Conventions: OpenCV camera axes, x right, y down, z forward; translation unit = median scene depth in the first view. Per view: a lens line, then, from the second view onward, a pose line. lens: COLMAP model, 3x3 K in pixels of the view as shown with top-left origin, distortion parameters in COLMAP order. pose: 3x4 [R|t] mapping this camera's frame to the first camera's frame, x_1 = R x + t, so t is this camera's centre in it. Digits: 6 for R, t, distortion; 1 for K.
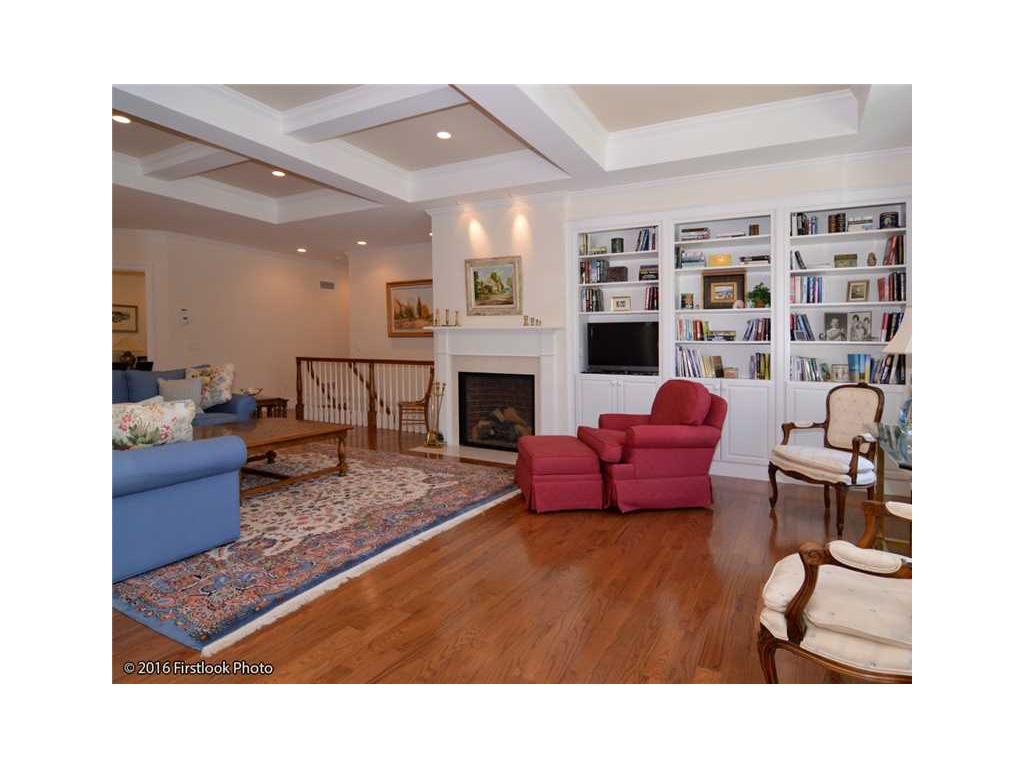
lens RADIAL K [[521.2, 0, 509.1], [0, 521.2, 382.8], [0, 0, 1]] dist [-0.000070, 0.000080]
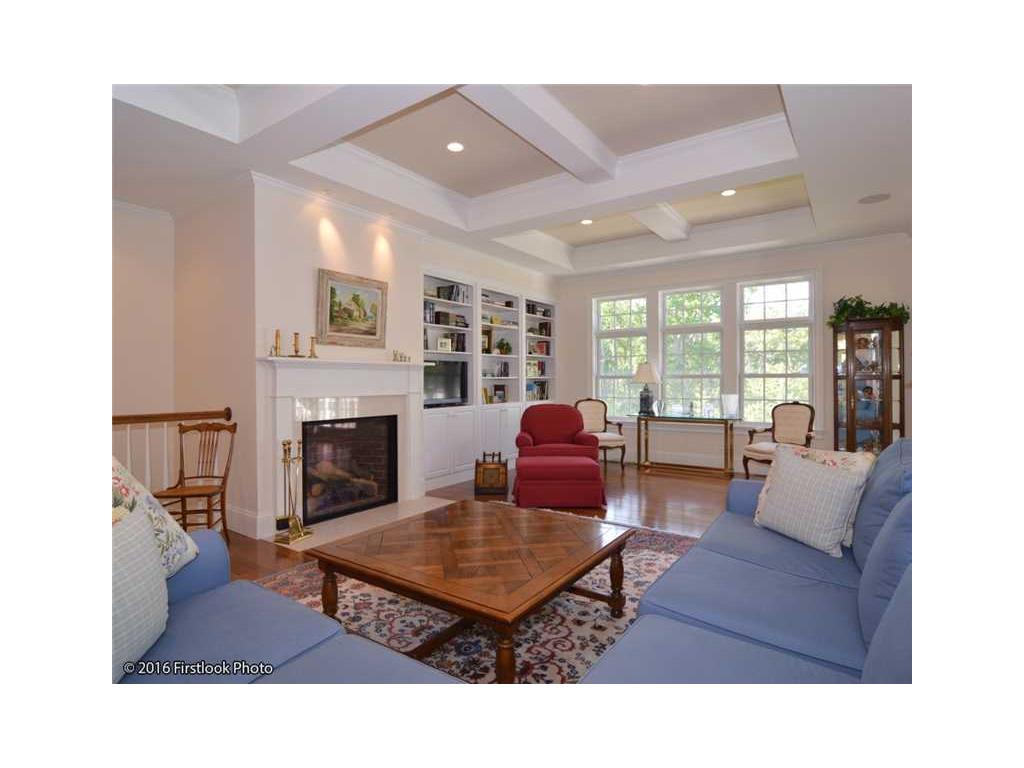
lens RADIAL K [[521.2, 0, 511.5], [0, 521.2, 383.1], [0, 0, 1]] dist [-0.000070, 0.000080]
pose [[0.073178, -0.016825, 0.997177, -0.831657], [0.076811, 0.996983, 0.011185, -0.064818], [-0.994357, 0.075775, 0.074250, 0.716971]]
